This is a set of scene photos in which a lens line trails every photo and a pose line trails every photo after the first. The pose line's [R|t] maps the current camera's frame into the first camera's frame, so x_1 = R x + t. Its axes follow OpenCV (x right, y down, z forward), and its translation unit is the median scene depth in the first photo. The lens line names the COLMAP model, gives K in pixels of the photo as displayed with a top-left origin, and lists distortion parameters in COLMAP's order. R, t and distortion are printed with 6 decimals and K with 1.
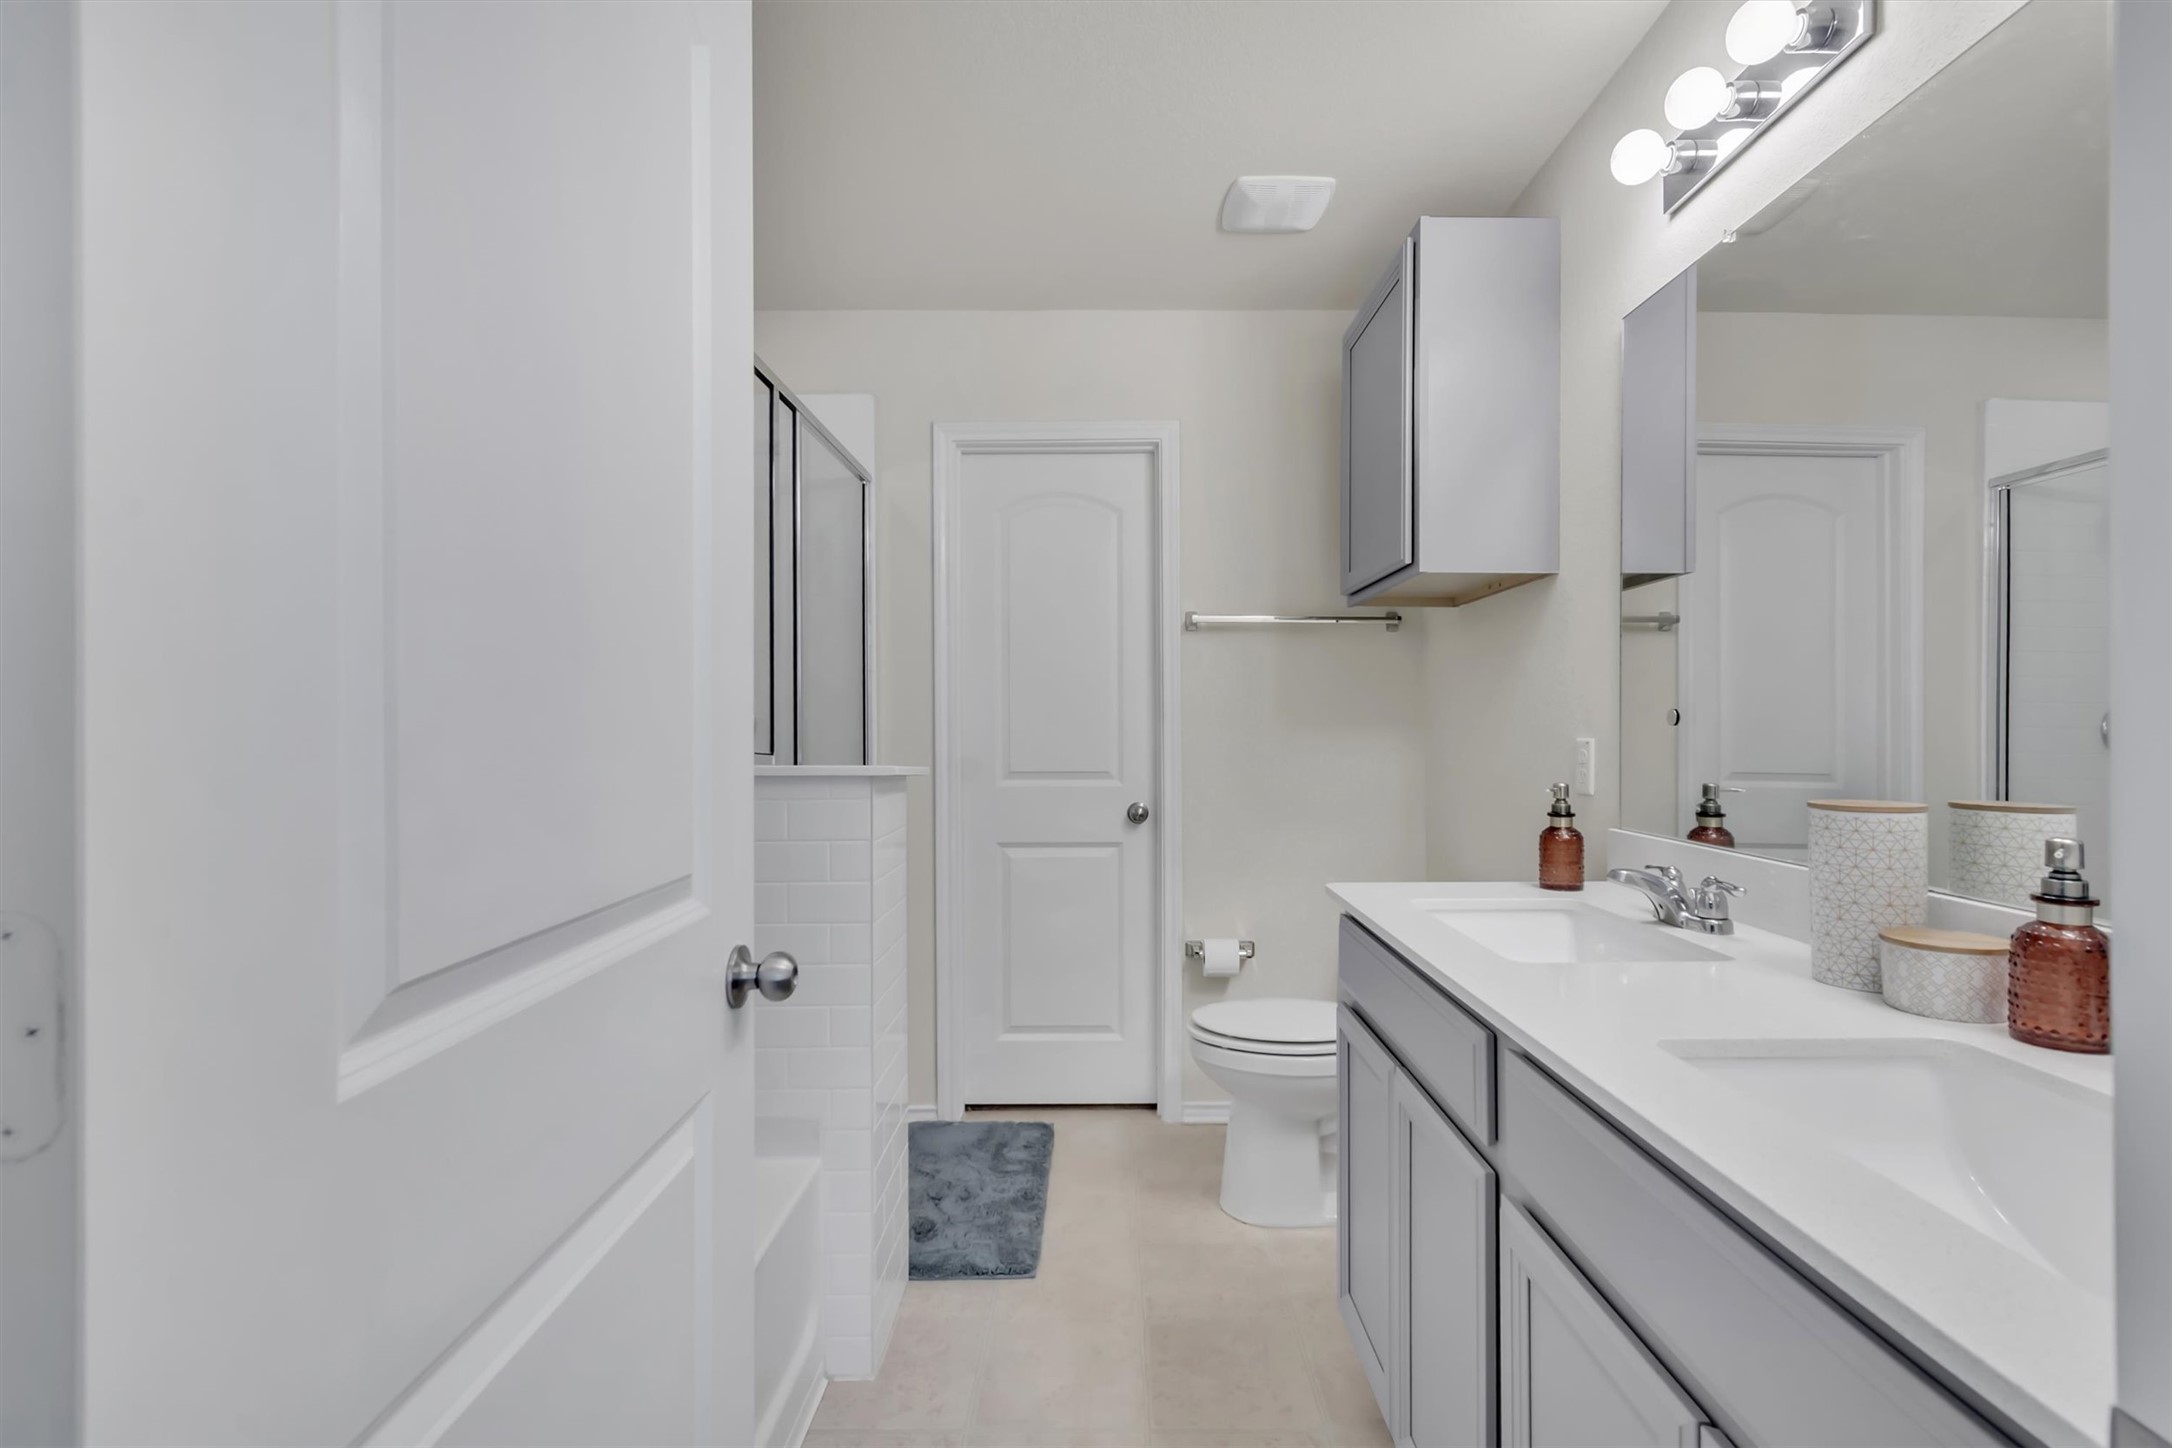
lens RADIAL K [[960.6, 0, 1079.2], [0, 960.6, 729.1], [0, 0, 1]] dist [-0.001112, -0.001262]
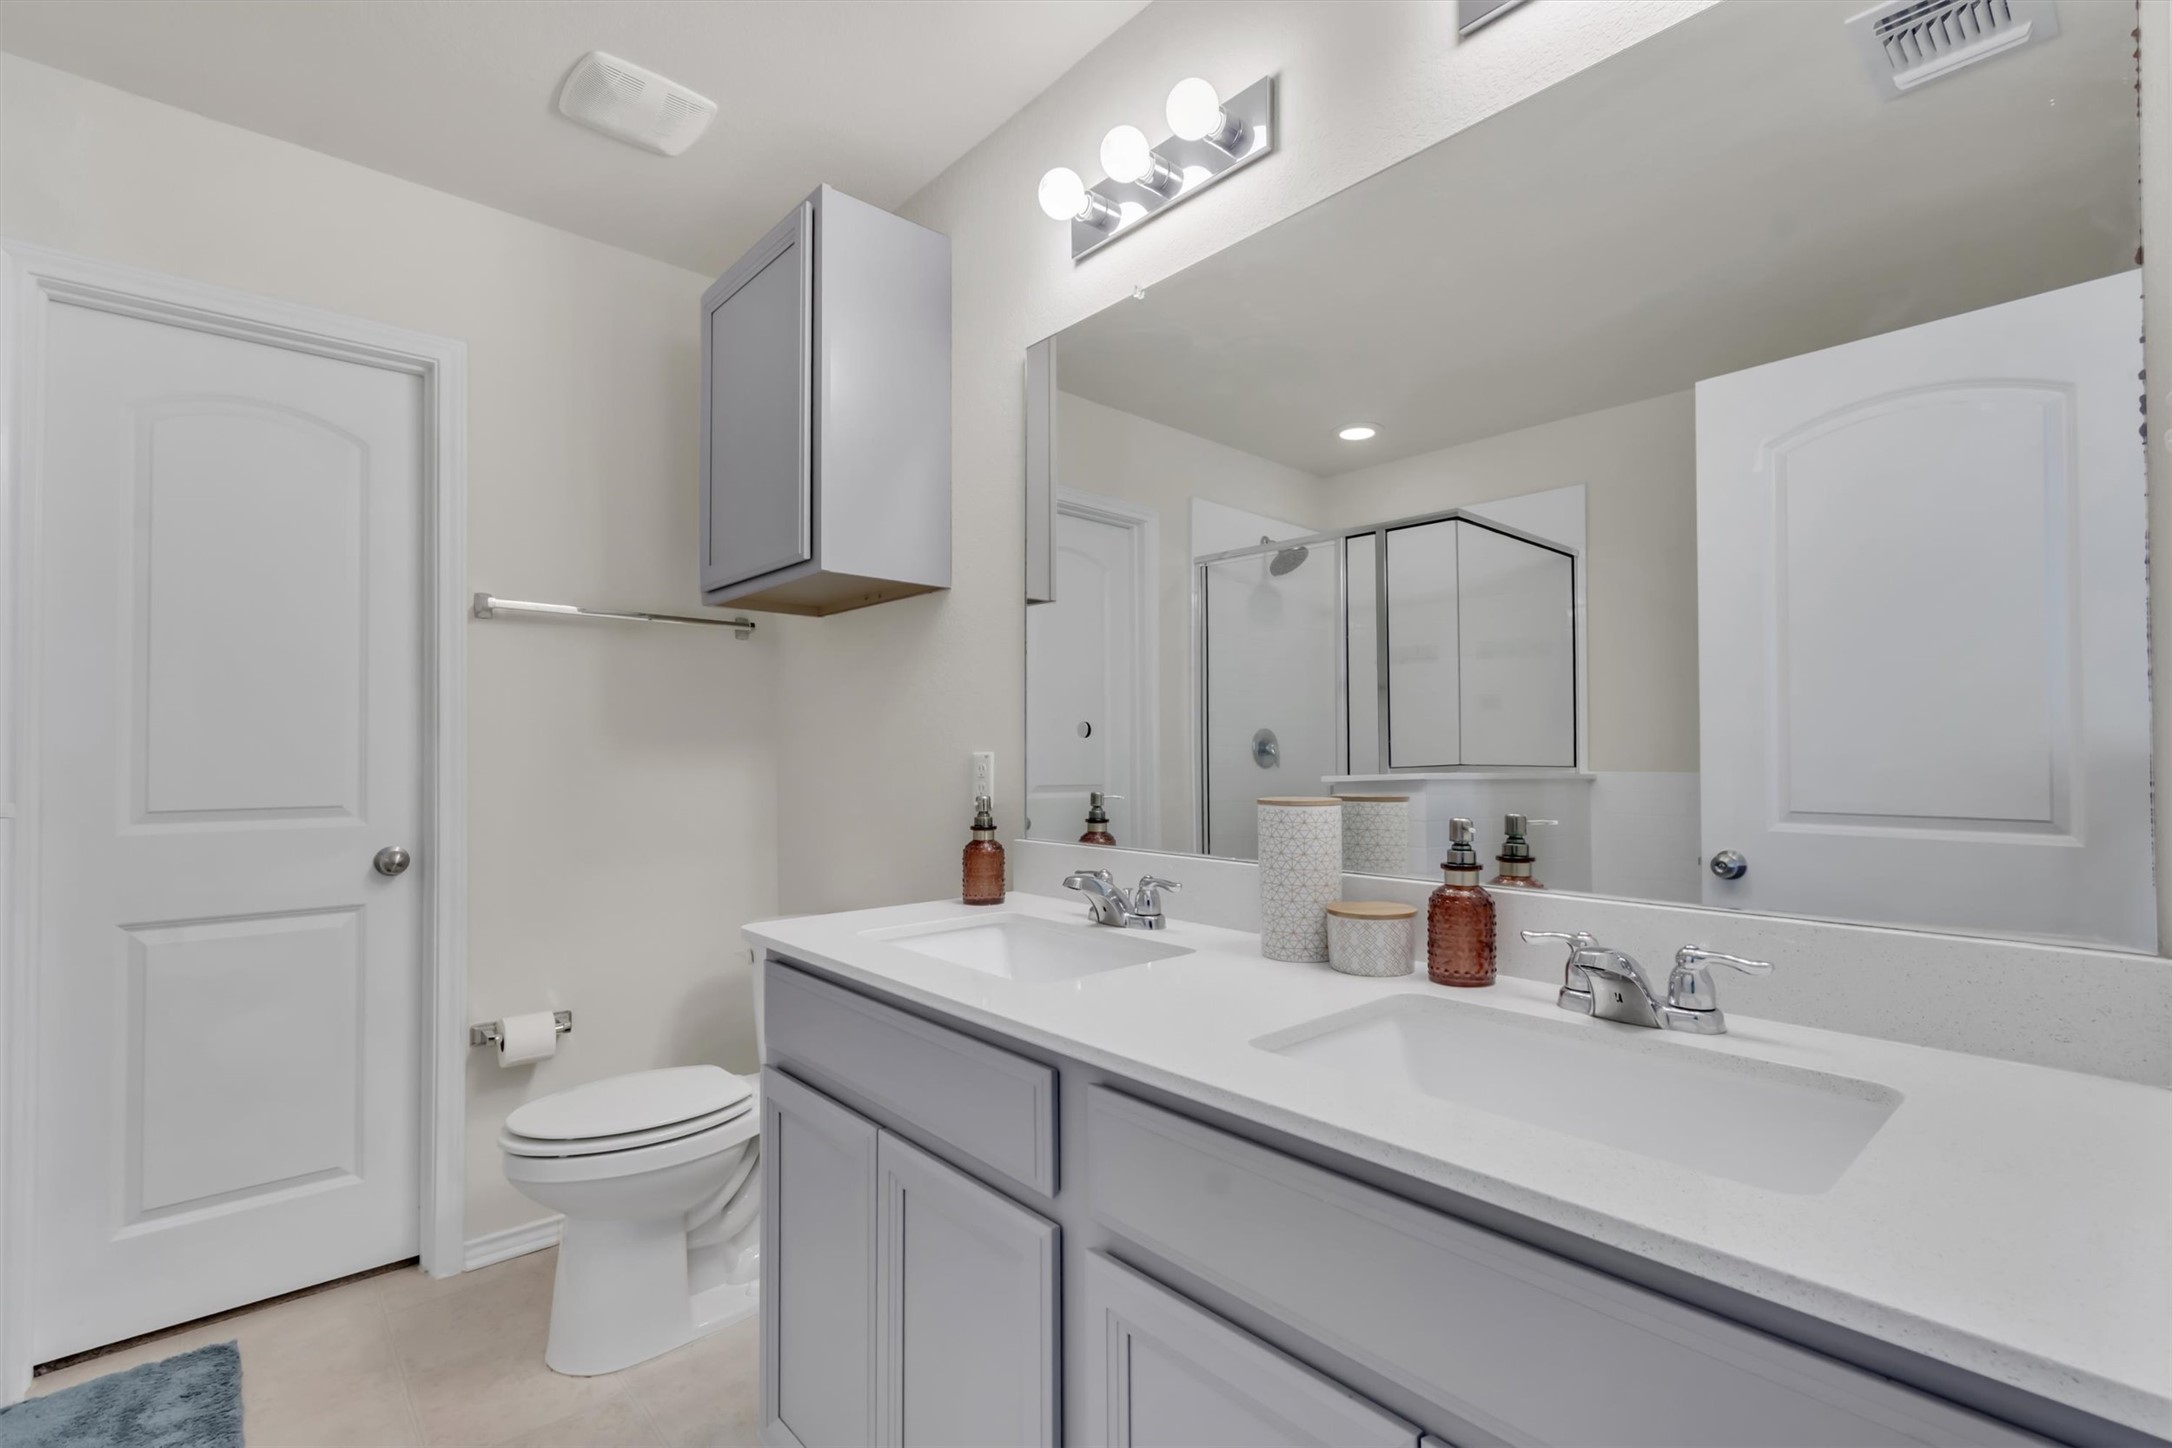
lens RADIAL K [[984.2, 0, 1091.9], [0, 984.2, 733.3], [0, 0, 1]] dist [-0.002451, 0.001452]
pose [[0.739061, 0.013486, 0.673504, -0.078824], [0.001501, 0.999764, -0.021666, 0.011541], [-0.673637, 0.017023, 0.738866, 0.140259]]
